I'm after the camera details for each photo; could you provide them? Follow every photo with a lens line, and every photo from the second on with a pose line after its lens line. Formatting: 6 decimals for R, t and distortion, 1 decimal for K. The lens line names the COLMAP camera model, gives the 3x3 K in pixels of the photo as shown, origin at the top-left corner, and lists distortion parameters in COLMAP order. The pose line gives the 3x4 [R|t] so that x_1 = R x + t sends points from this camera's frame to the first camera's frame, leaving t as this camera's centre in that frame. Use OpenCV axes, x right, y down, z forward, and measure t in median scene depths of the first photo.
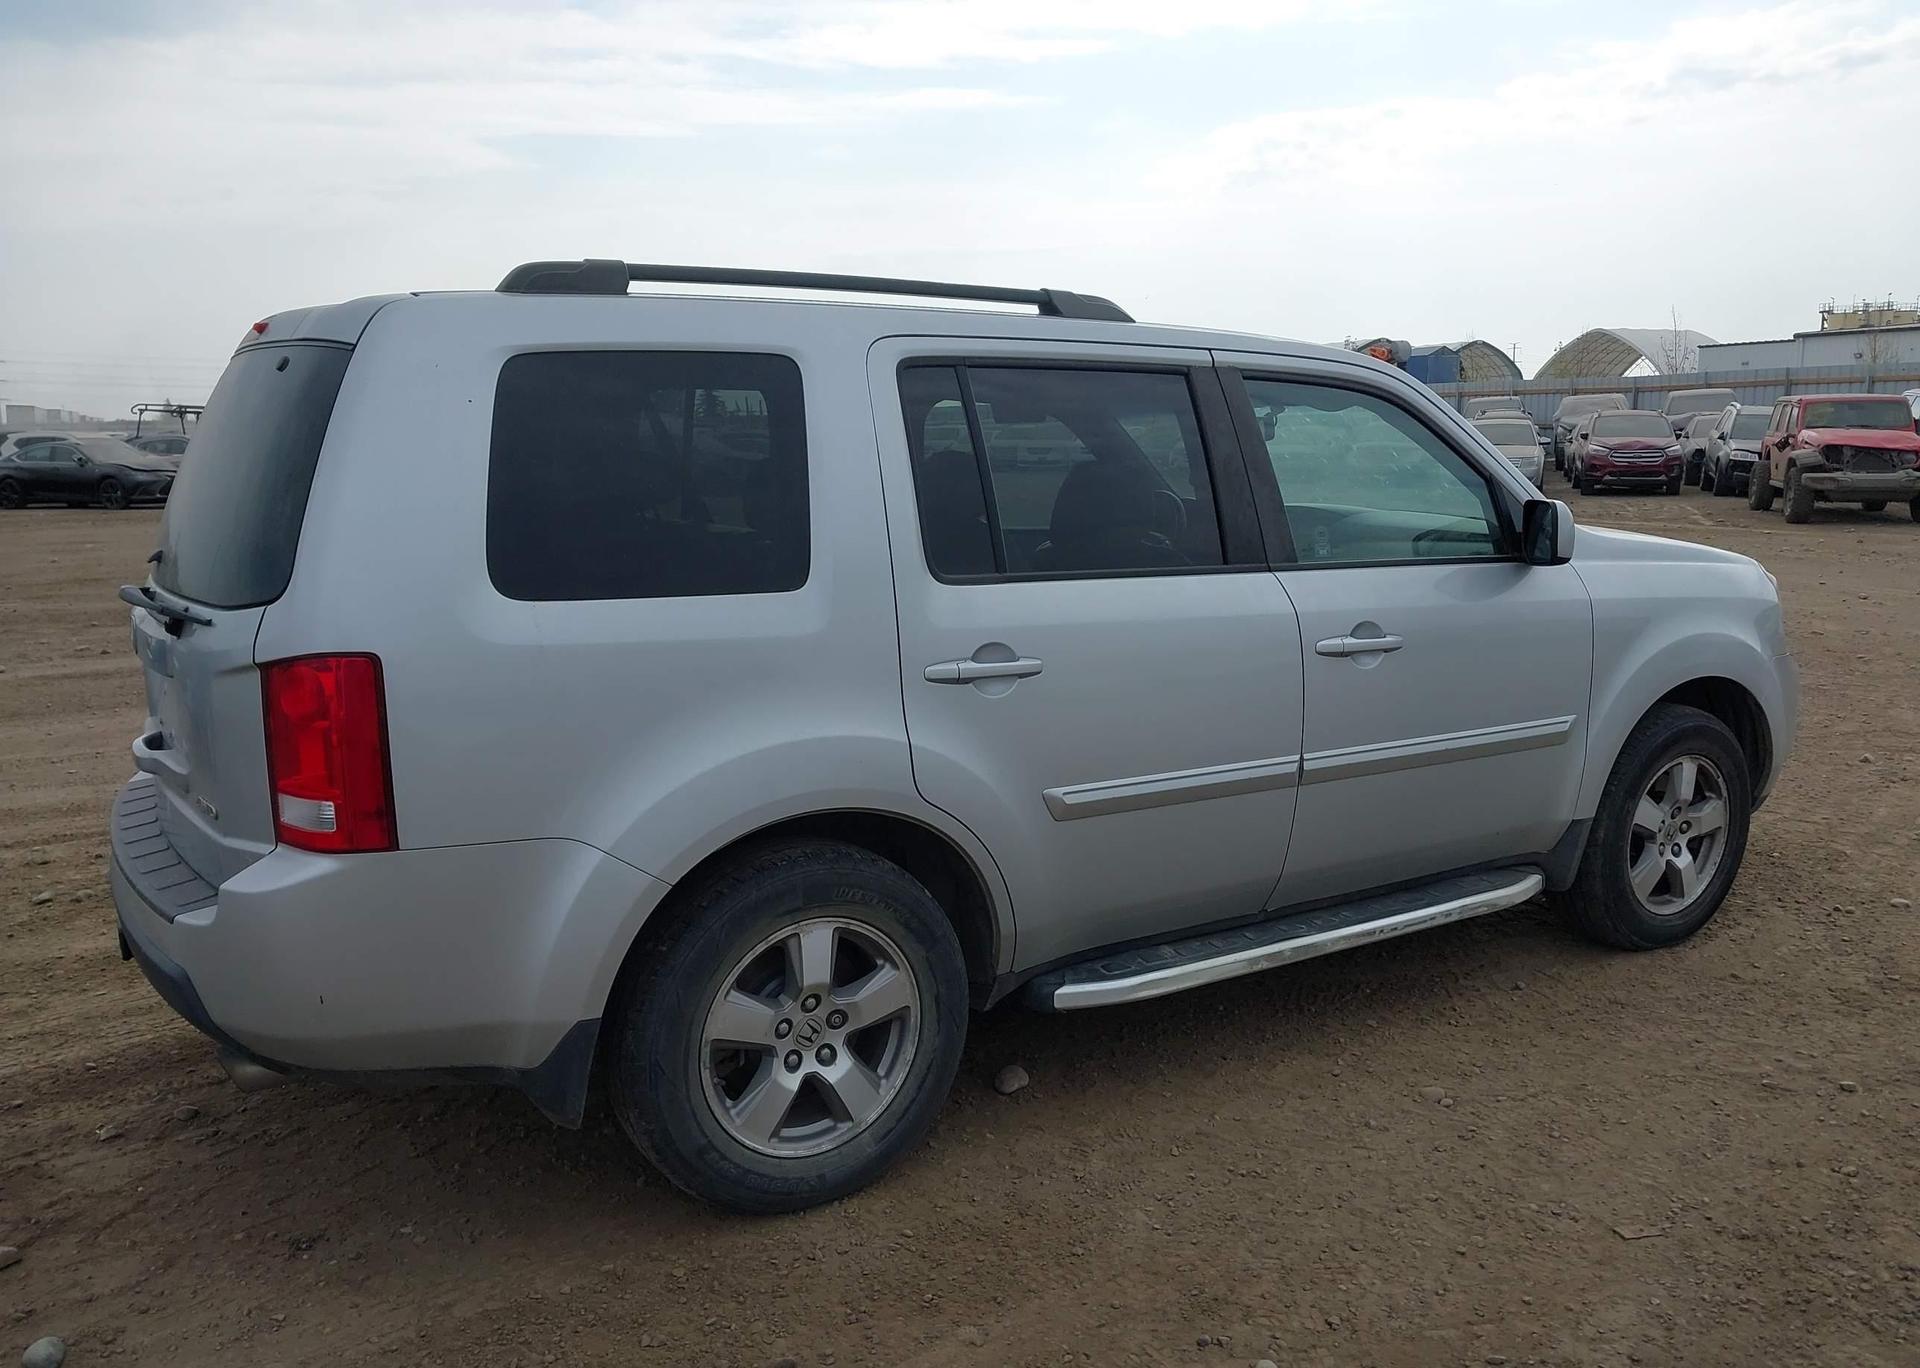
lens RADIAL K [[1536.4, 0, 961.5], [0, 1536.4, 684.3], [0, 0, 1]] dist [0.032390, -0.047746]
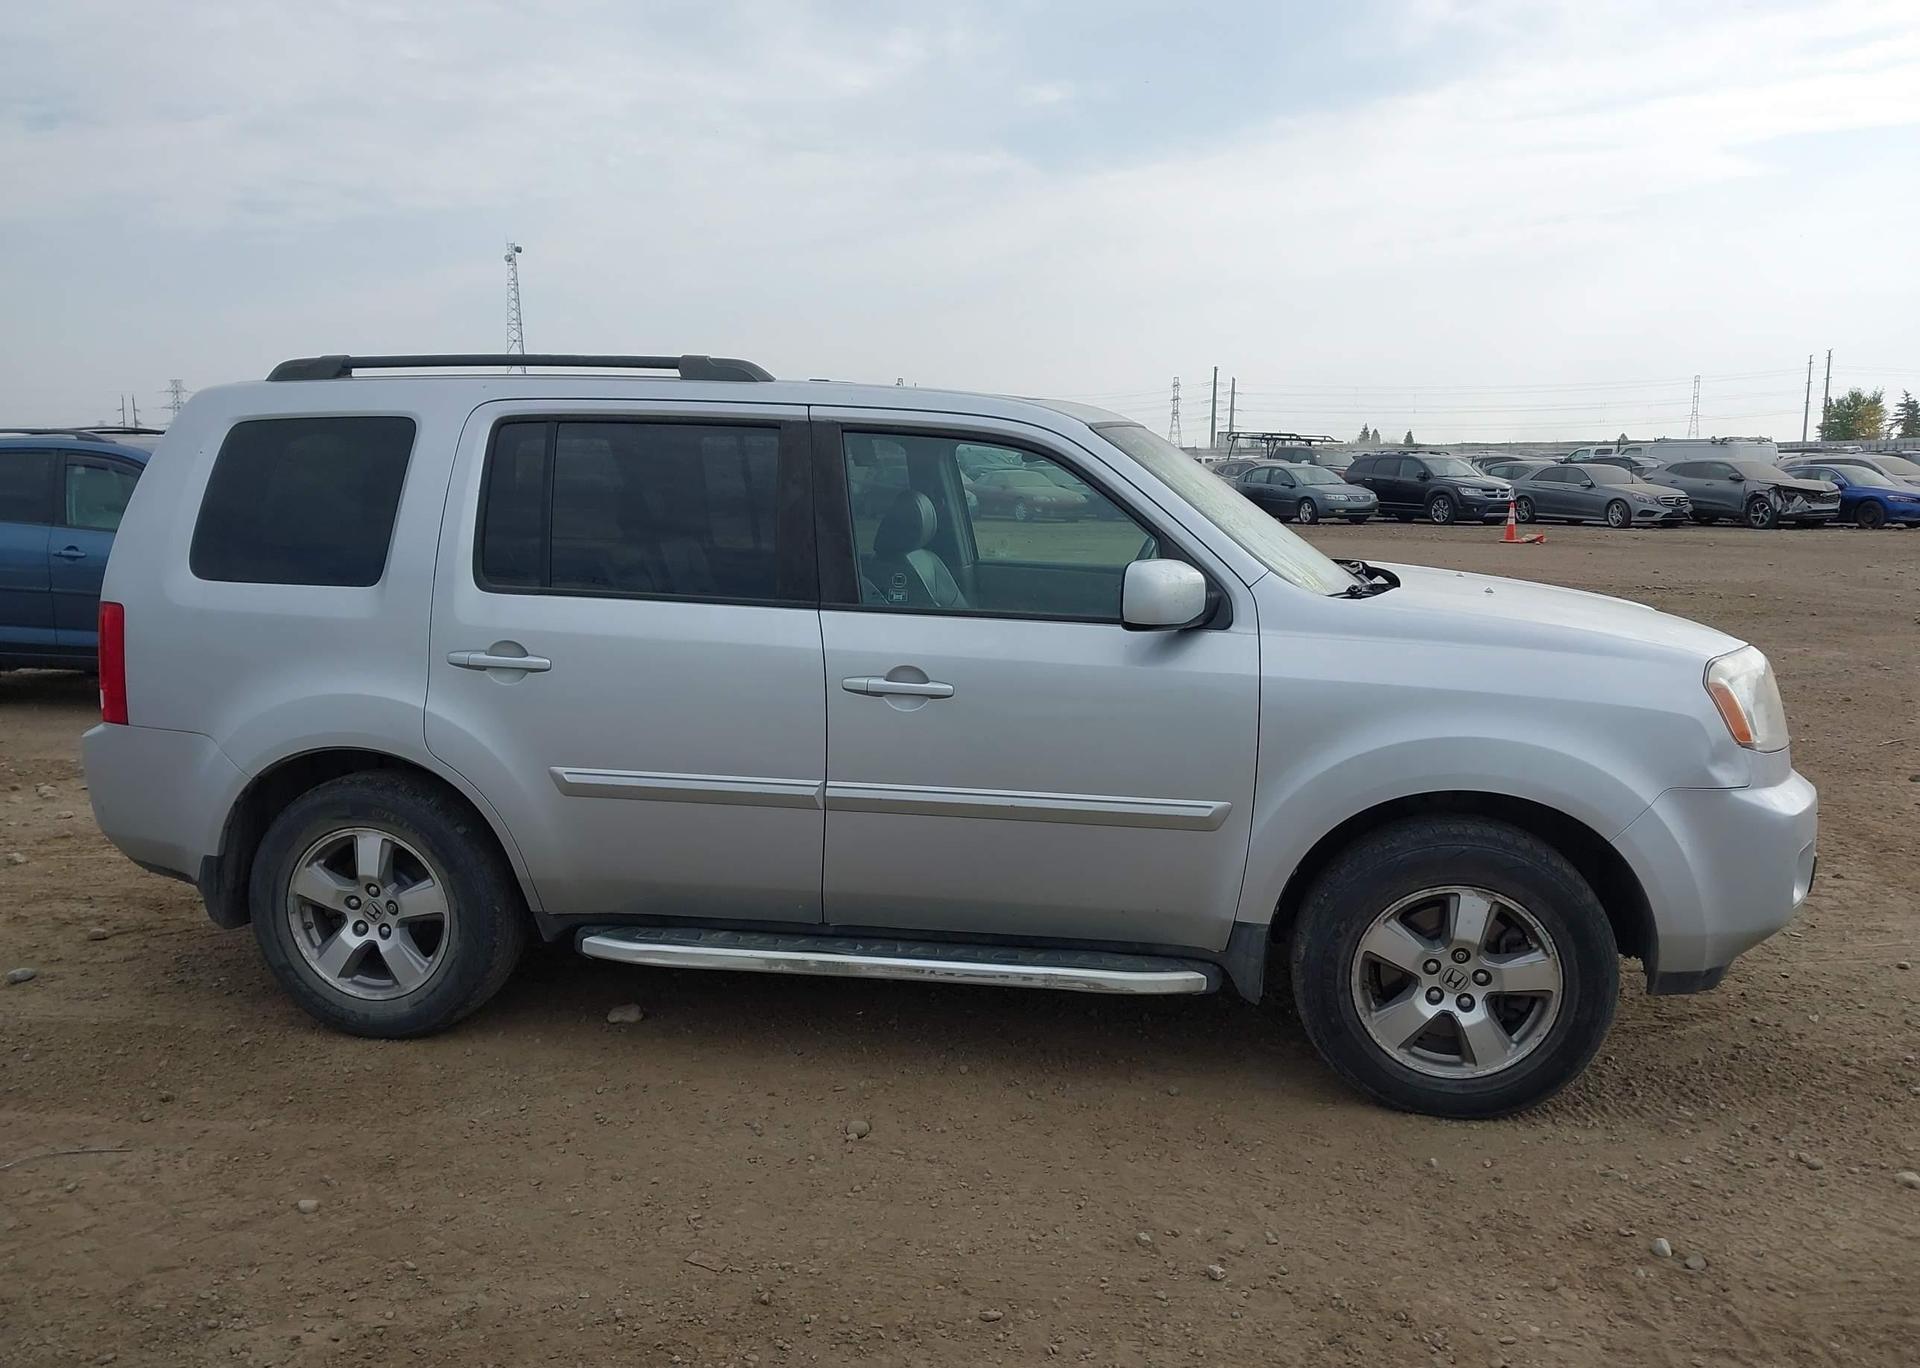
lens RADIAL K [[1536.4, 0, 969.6], [0, 1536.4, 683.6], [0, 0, 1]] dist [0.032390, -0.047746]
pose [[0.738923, 0.106332, -0.665346, 1.148088], [-0.116426, 0.992765, 0.029357, -0.074647], [0.663654, 0.055771, 0.745957, 0.306851]]
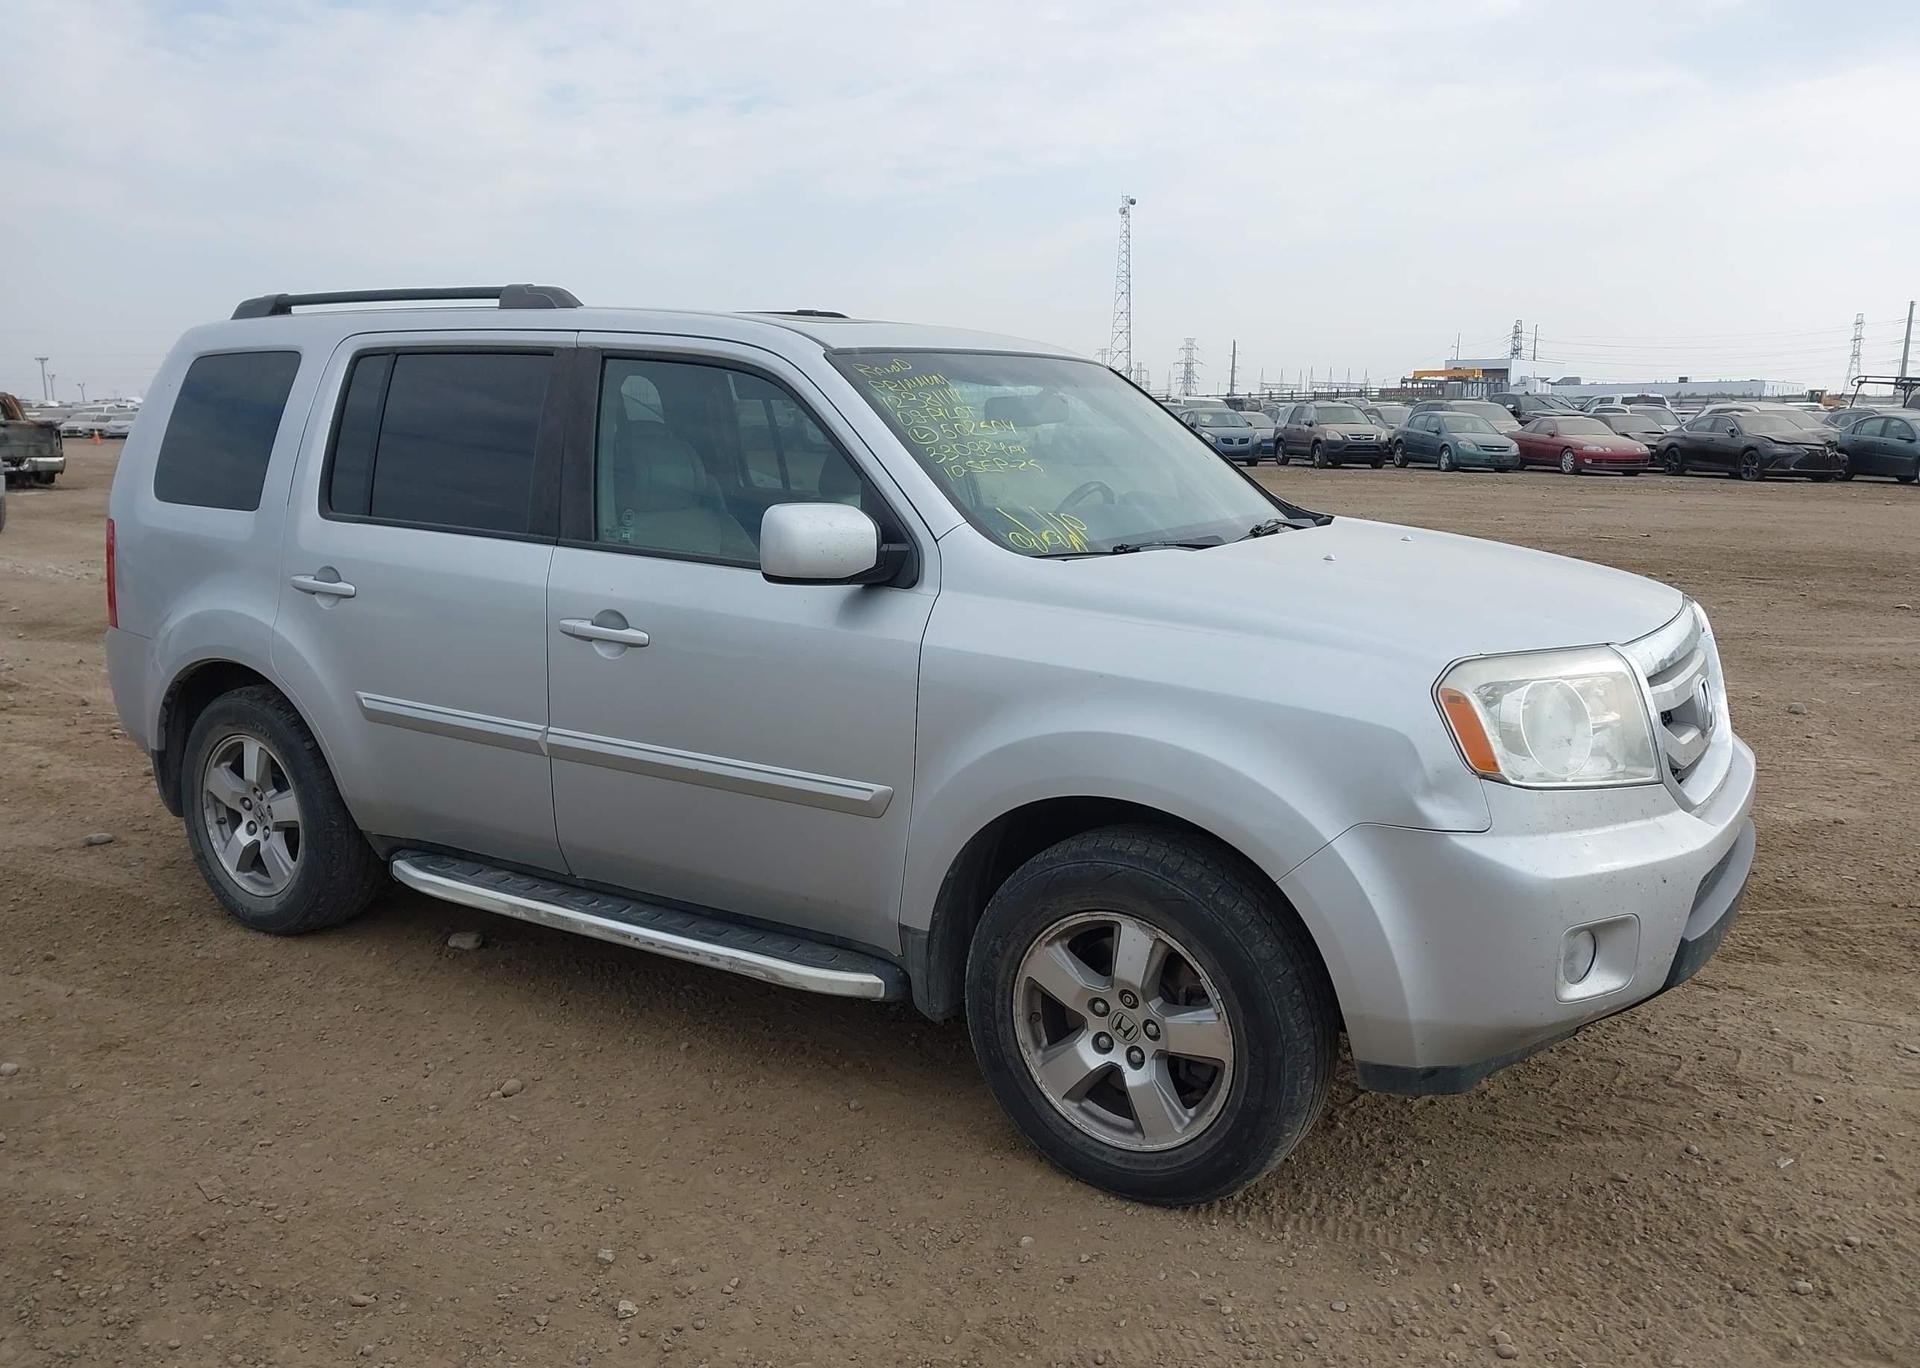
lens RADIAL K [[1536.4, 0, 978.5], [0, 1536.4, 690.9], [0, 0, 1]] dist [0.032390, -0.047746]
pose [[0.428288, 0.174194, -0.886693, 1.439652], [-0.154780, 0.980884, 0.117937, -0.164751], [0.890288, 0.086732, 0.447063, 0.912818]]
